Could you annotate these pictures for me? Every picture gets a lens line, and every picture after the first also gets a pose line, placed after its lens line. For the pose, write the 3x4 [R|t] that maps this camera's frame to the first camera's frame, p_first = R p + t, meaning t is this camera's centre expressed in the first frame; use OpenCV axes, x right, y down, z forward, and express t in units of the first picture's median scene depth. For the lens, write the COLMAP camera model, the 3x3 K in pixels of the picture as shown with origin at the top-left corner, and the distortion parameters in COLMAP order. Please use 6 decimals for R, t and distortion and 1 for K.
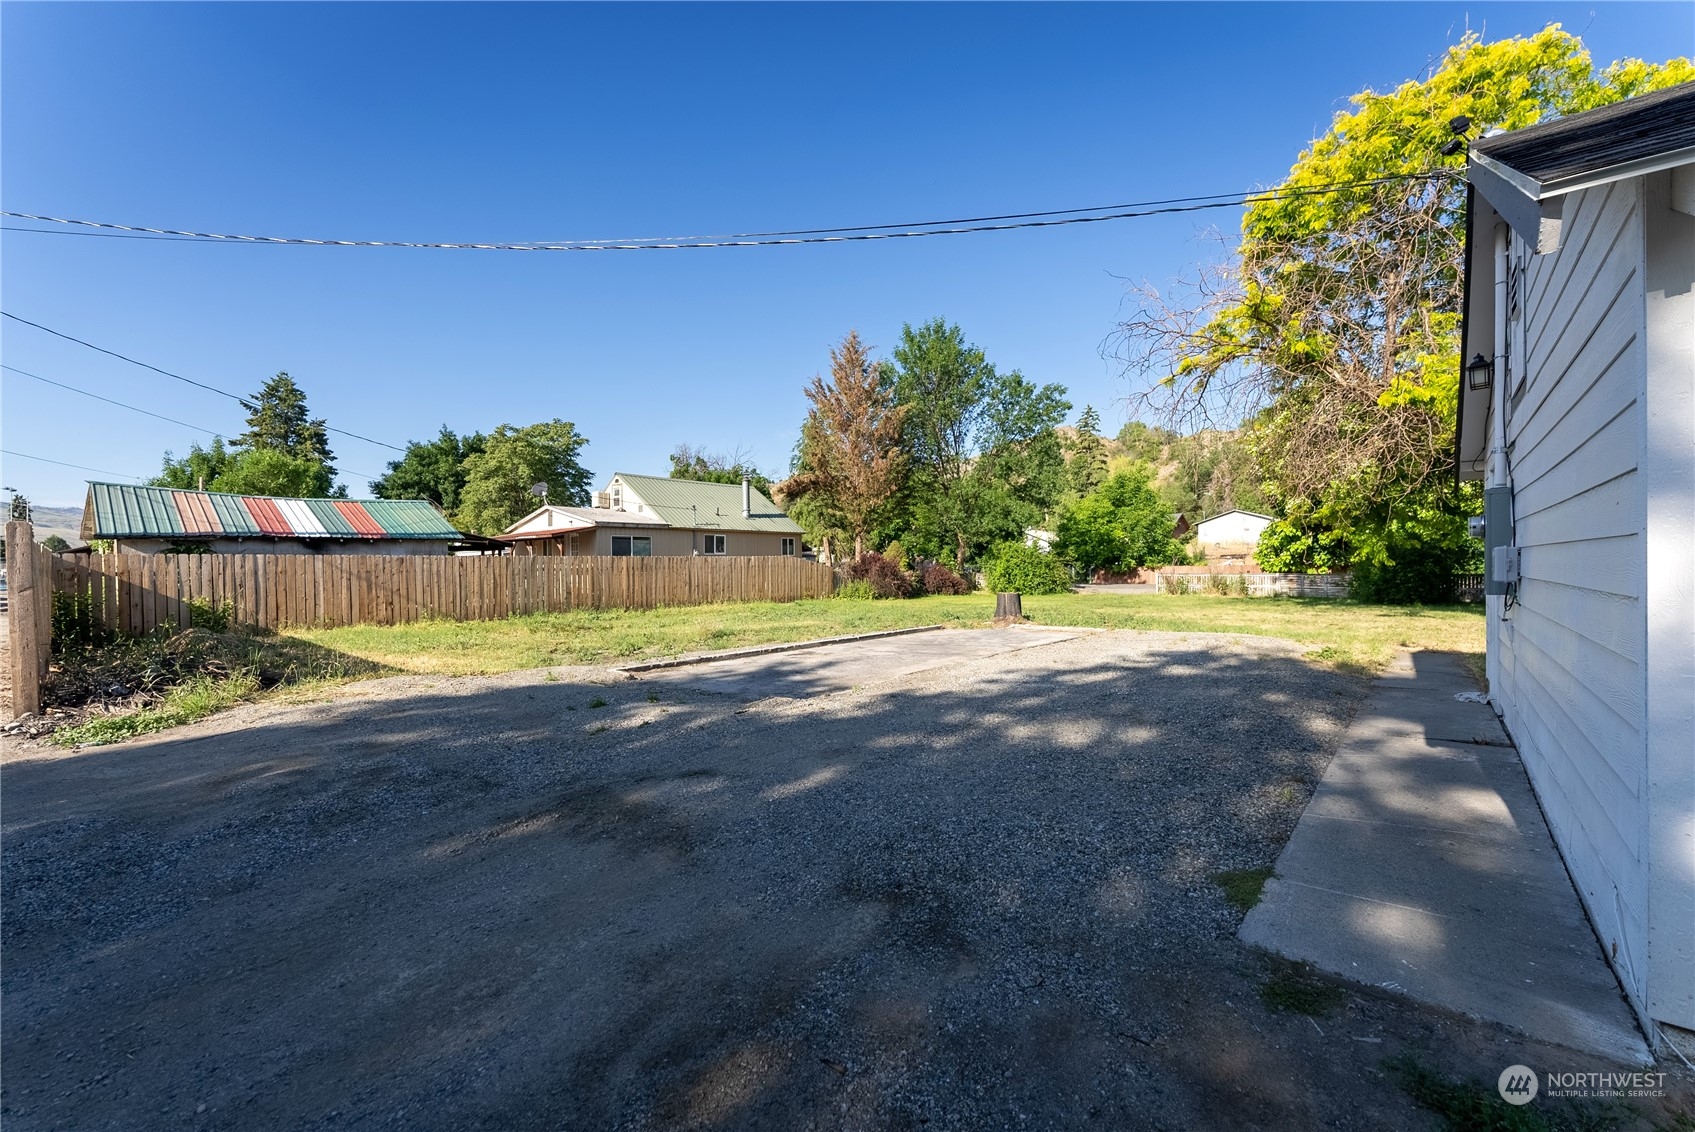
lens RADIAL K [[683.3, 0, 847.1], [0, 683.3, 571.2], [0, 0, 1]] dist [0.002859, -0.000404]
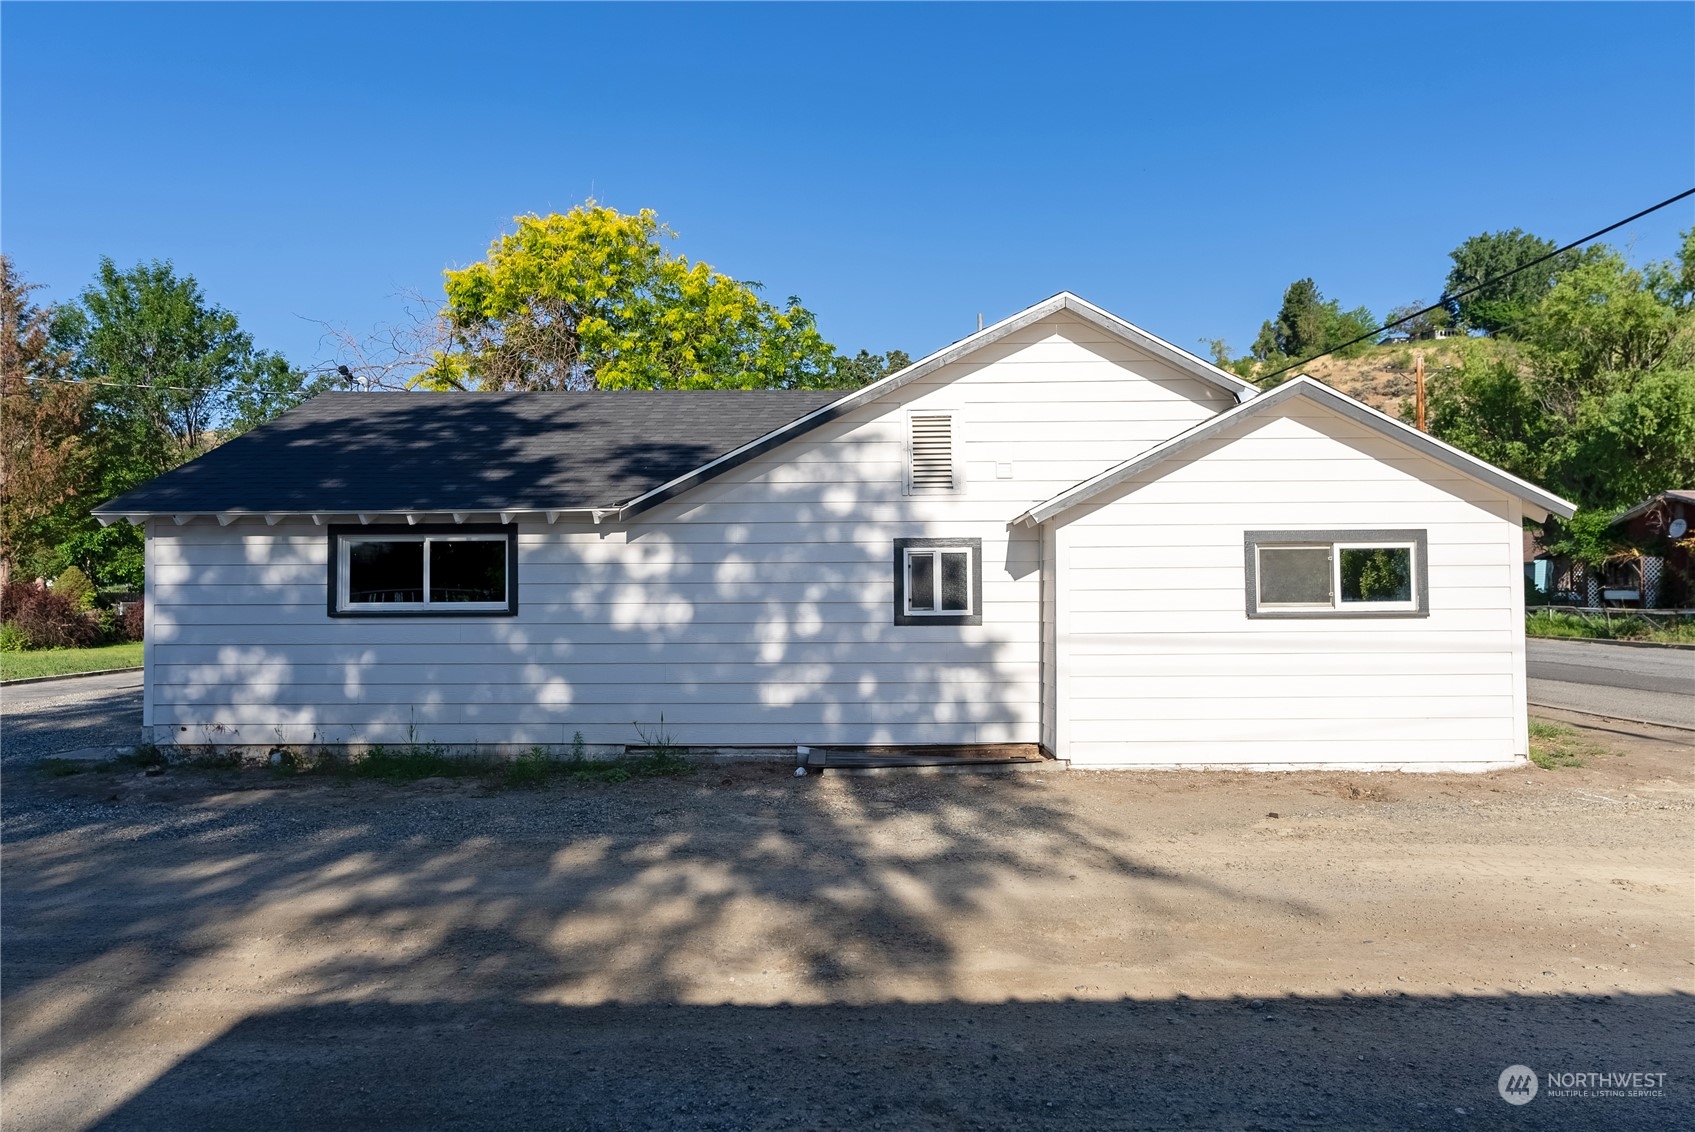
lens RADIAL K [[956.3, 0, 849.2], [0, 956.3, 565.1], [0, 0, 1]] dist [0.000942, 0.001745]
pose [[0.763678, 0.015162, 0.645419, 0.043271], [0.009587, 0.999348, -0.034821, -0.003470], [-0.645526, 0.032780, 0.763034, -0.269612]]
